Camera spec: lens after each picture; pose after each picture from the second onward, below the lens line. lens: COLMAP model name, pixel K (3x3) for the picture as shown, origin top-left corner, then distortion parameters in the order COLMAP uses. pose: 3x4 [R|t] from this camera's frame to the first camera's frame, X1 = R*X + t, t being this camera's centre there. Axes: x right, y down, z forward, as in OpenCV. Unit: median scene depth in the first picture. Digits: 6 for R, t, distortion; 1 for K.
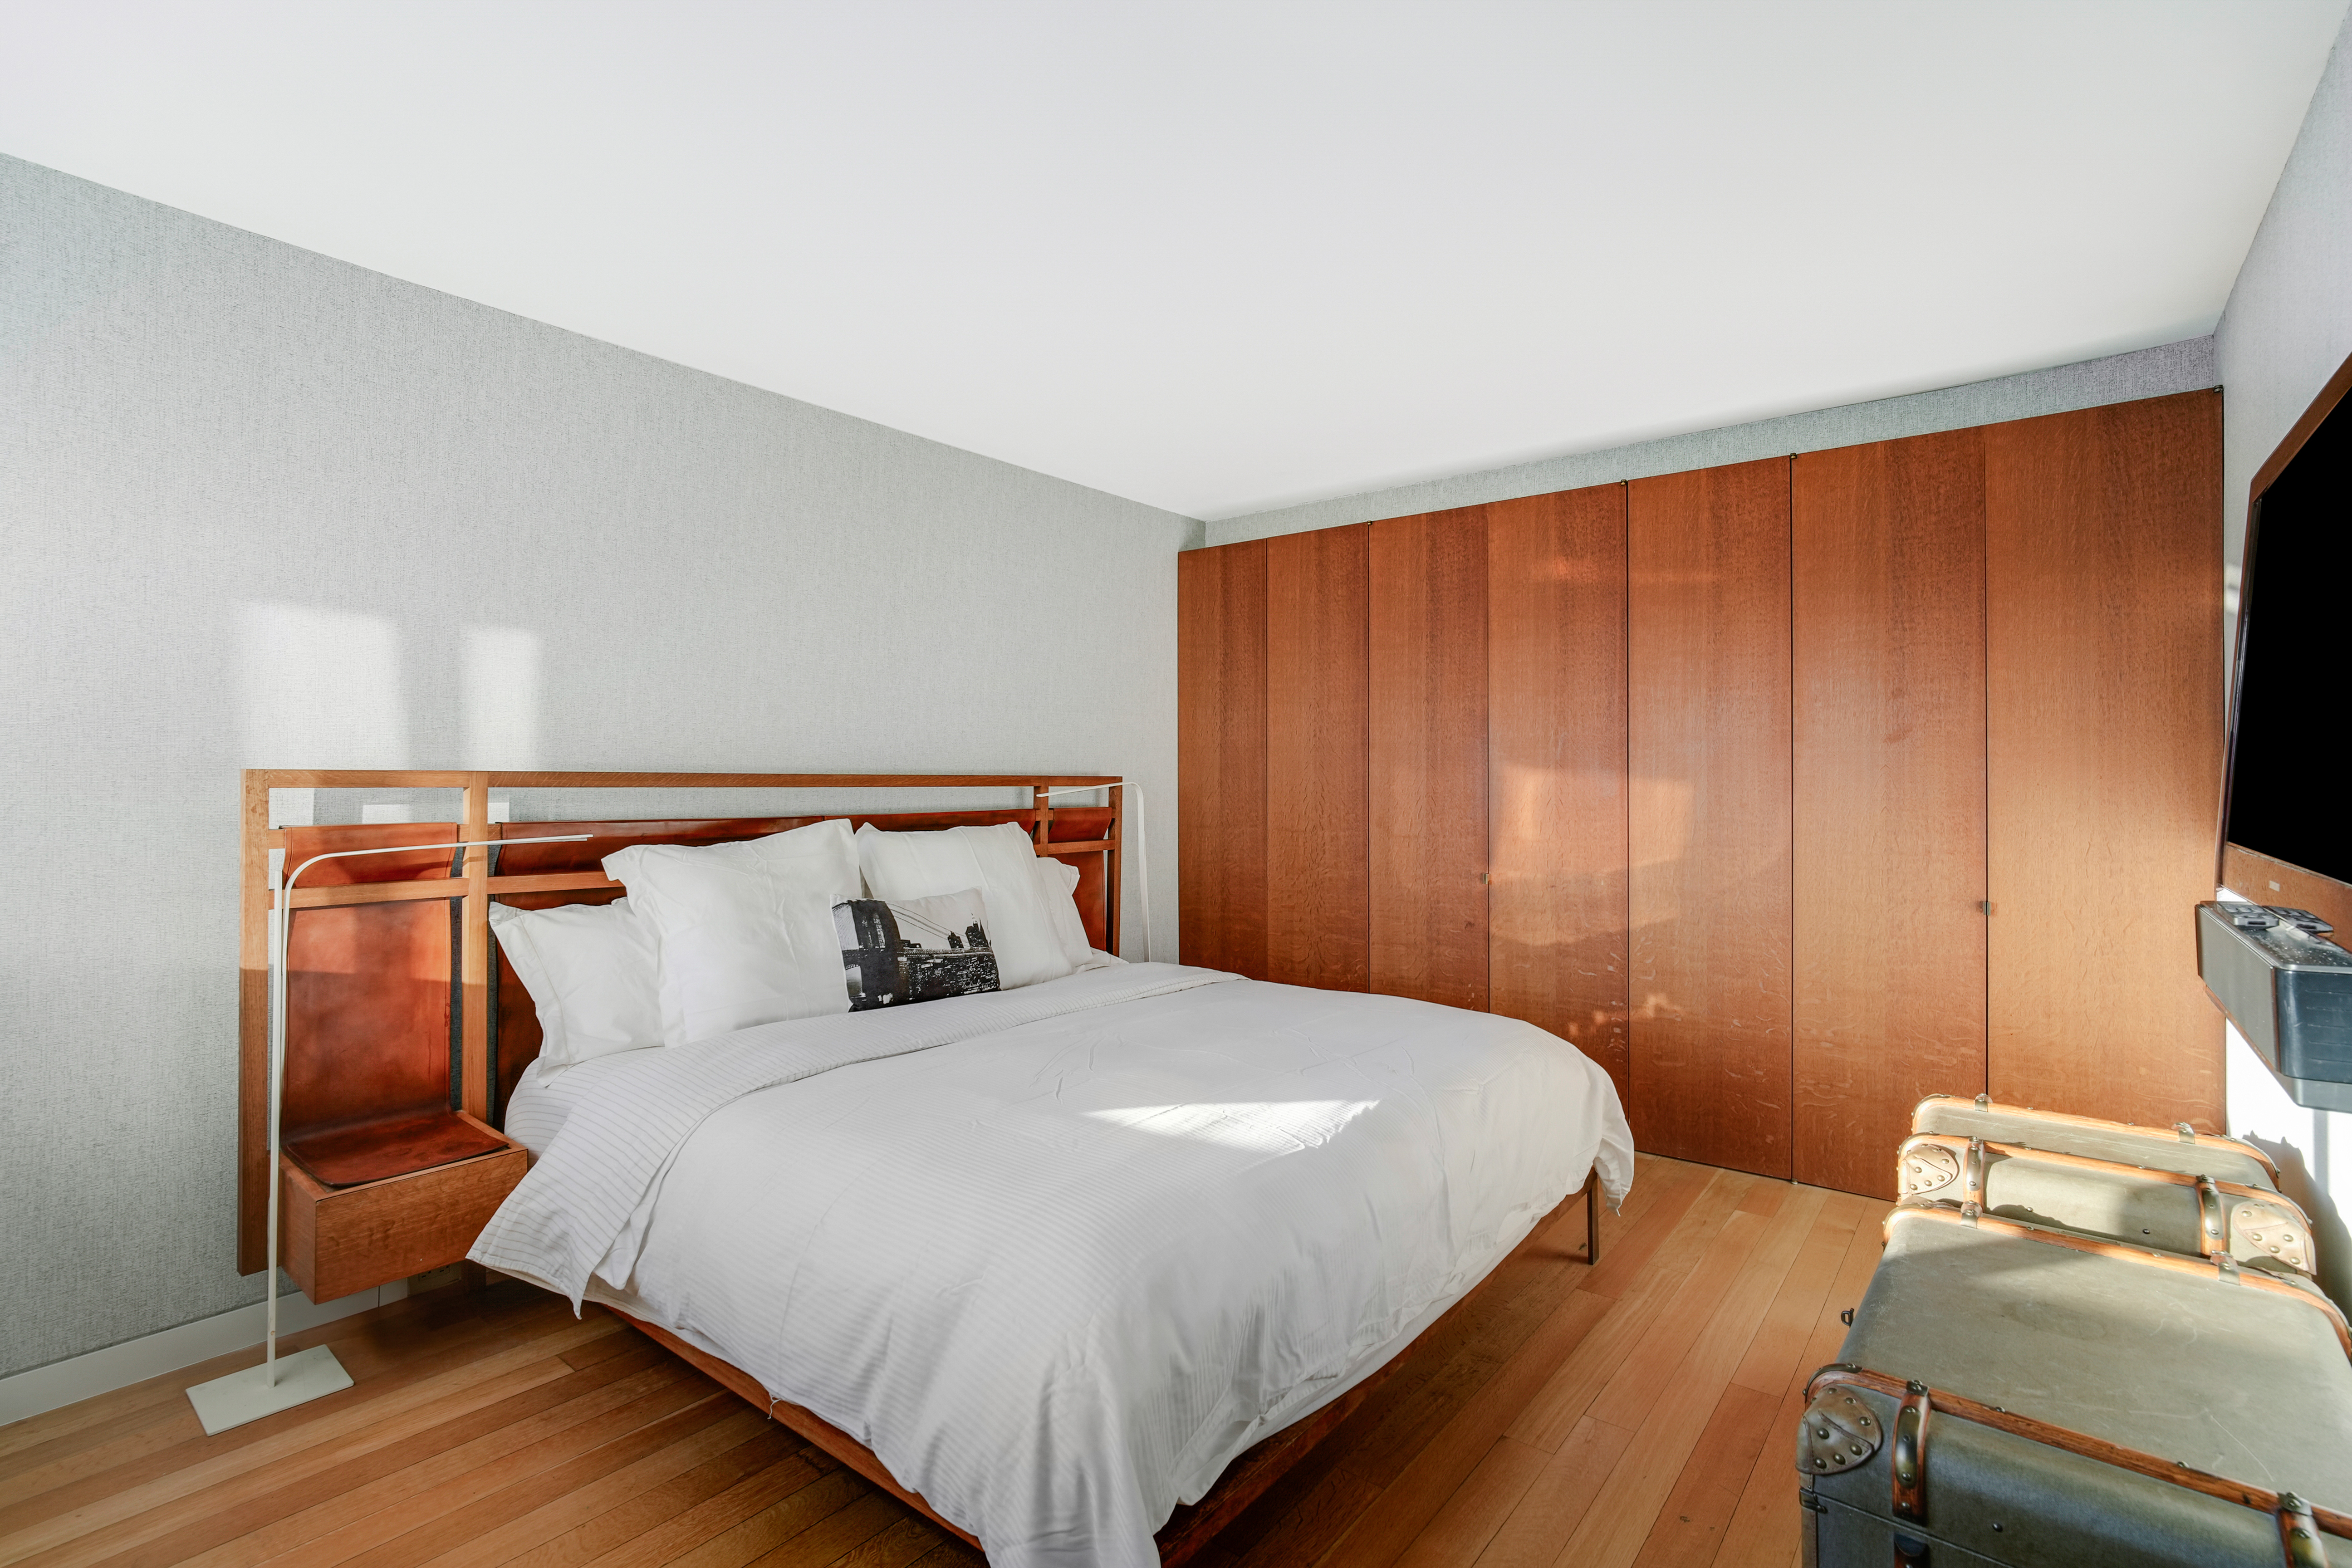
lens RADIAL K [[1087.8, 0, 1171.6], [0, 1087.8, 772.1], [0, 0, 1]] dist [-0.014640, 0.000649]
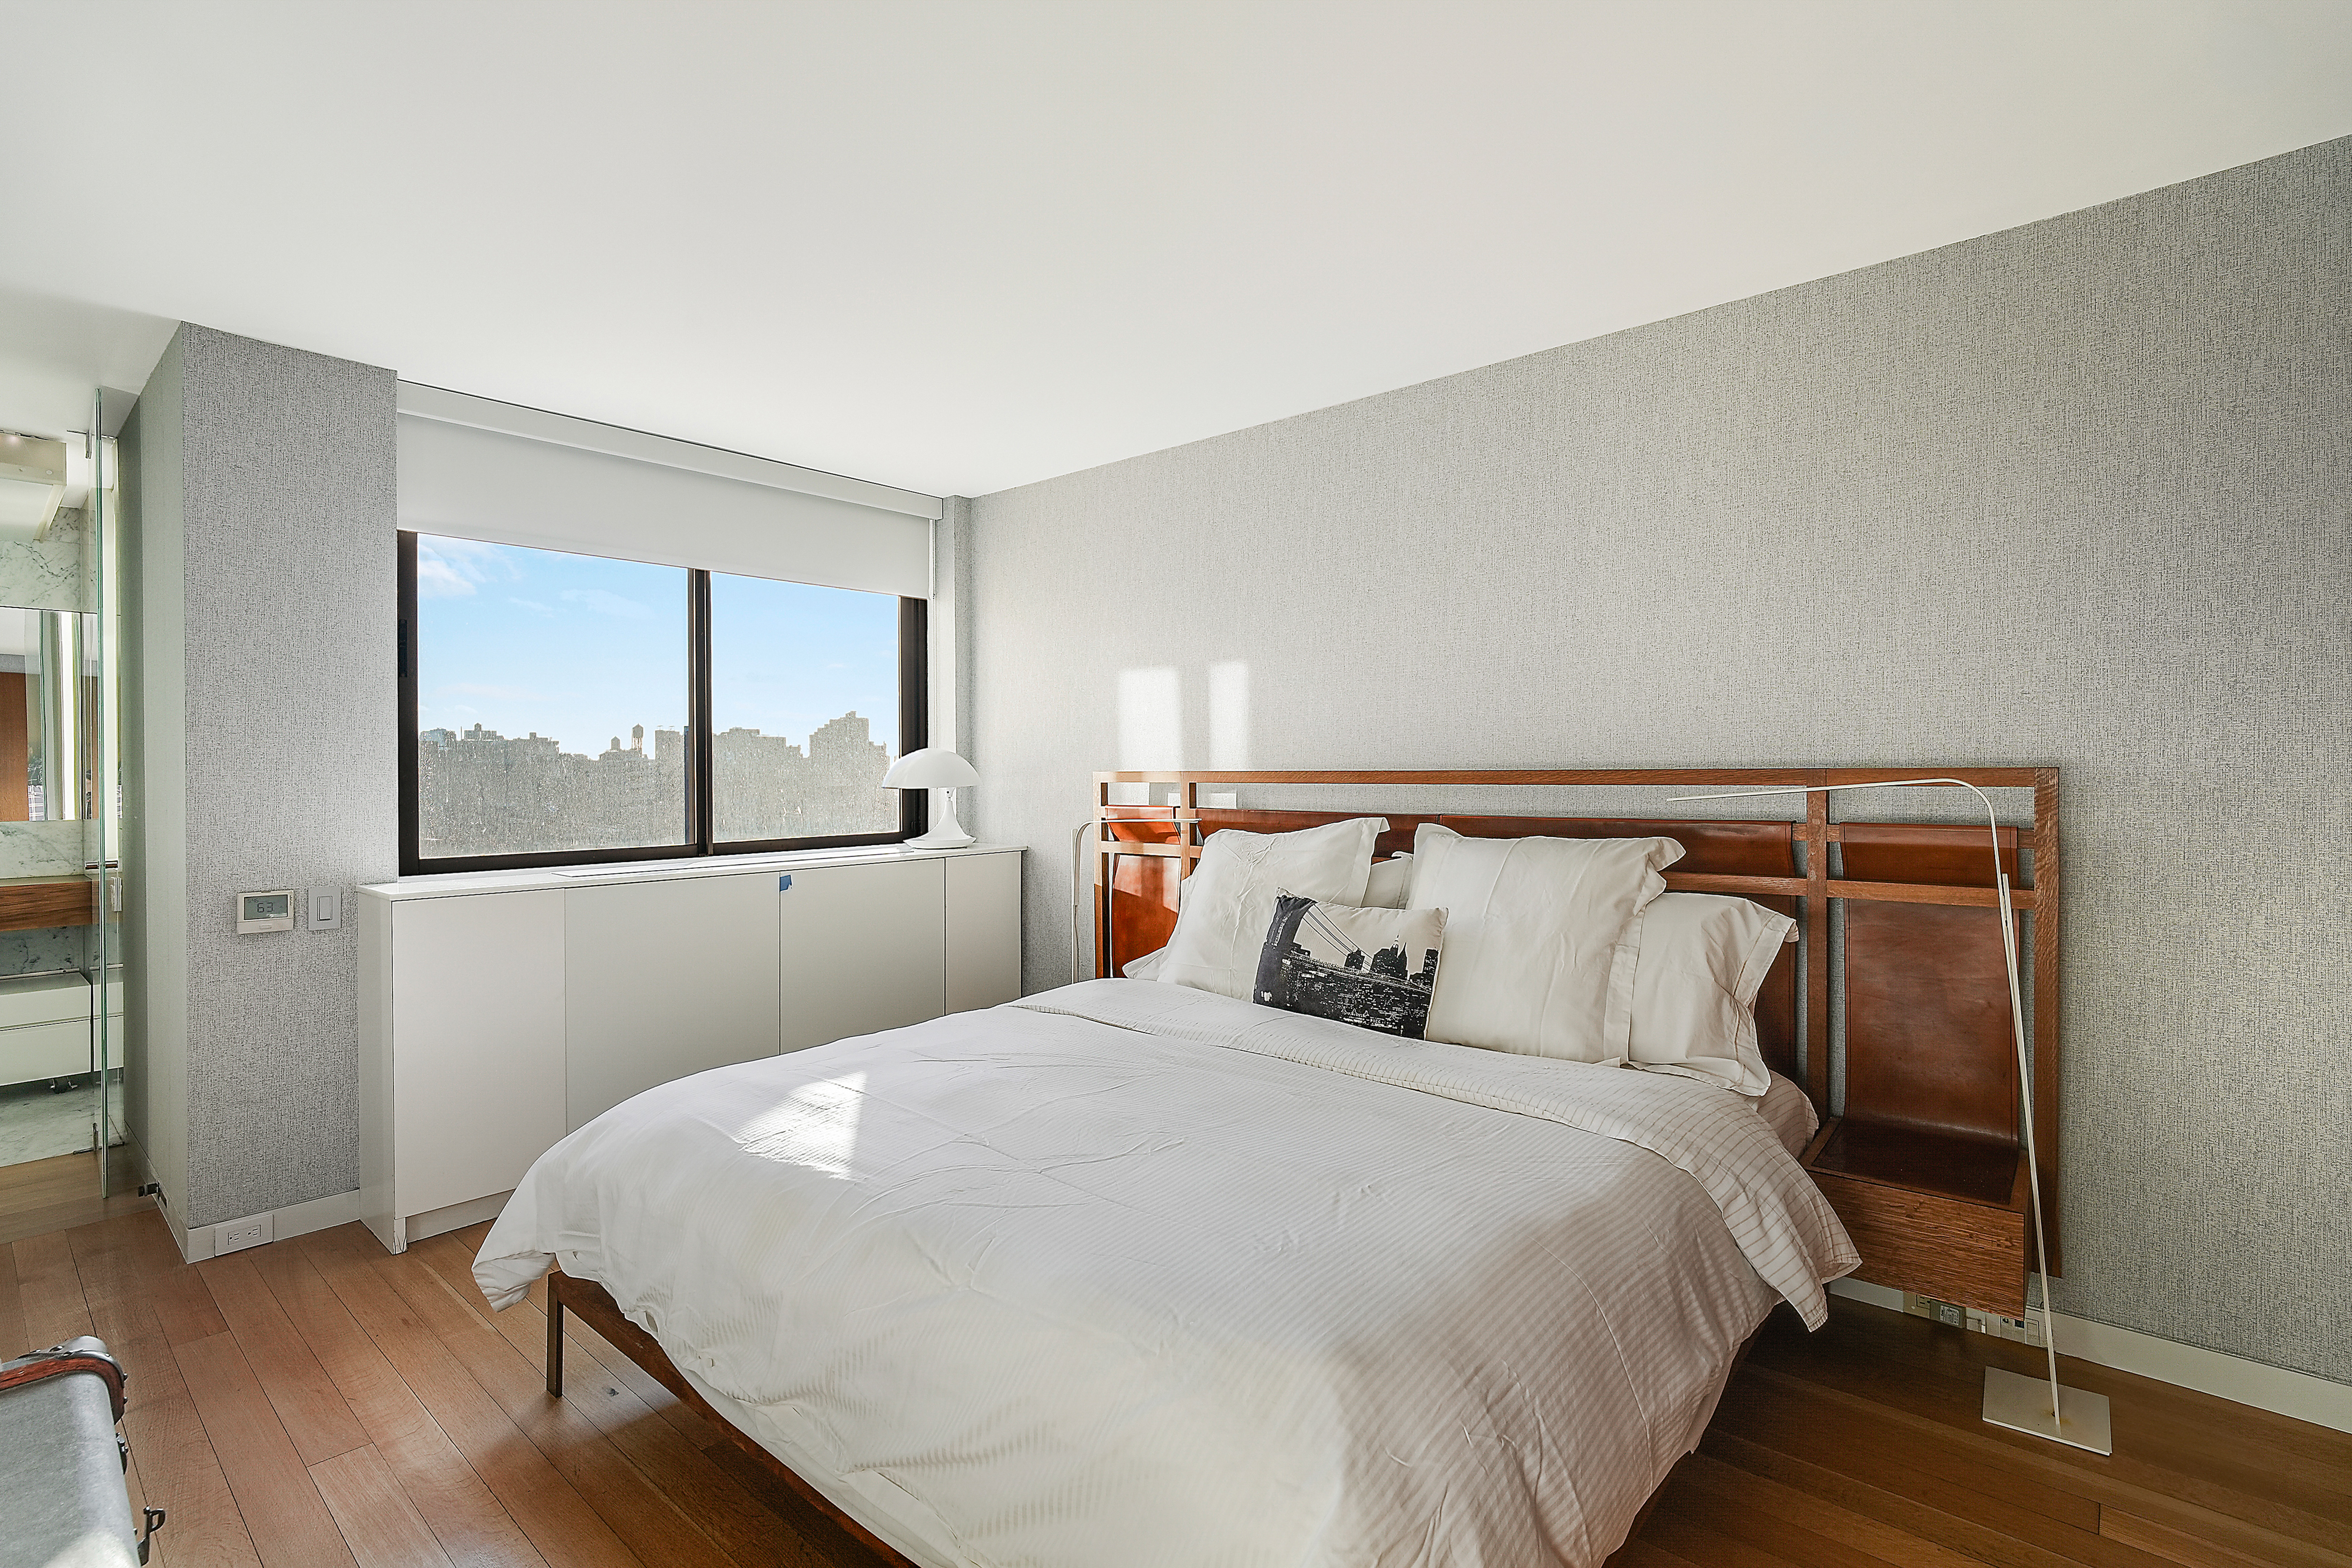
lens RADIAL K [[1087.8, 0, 1171.6], [0, 1087.8, 772.1], [0, 0, 1]] dist [-0.014640, 0.000649]
pose [[-0.038266, -0.007471, -0.999240, 0.689097], [0.008458, 0.999934, -0.007800, 0.010289], [0.999232, -0.008750, -0.038200, 0.897546]]
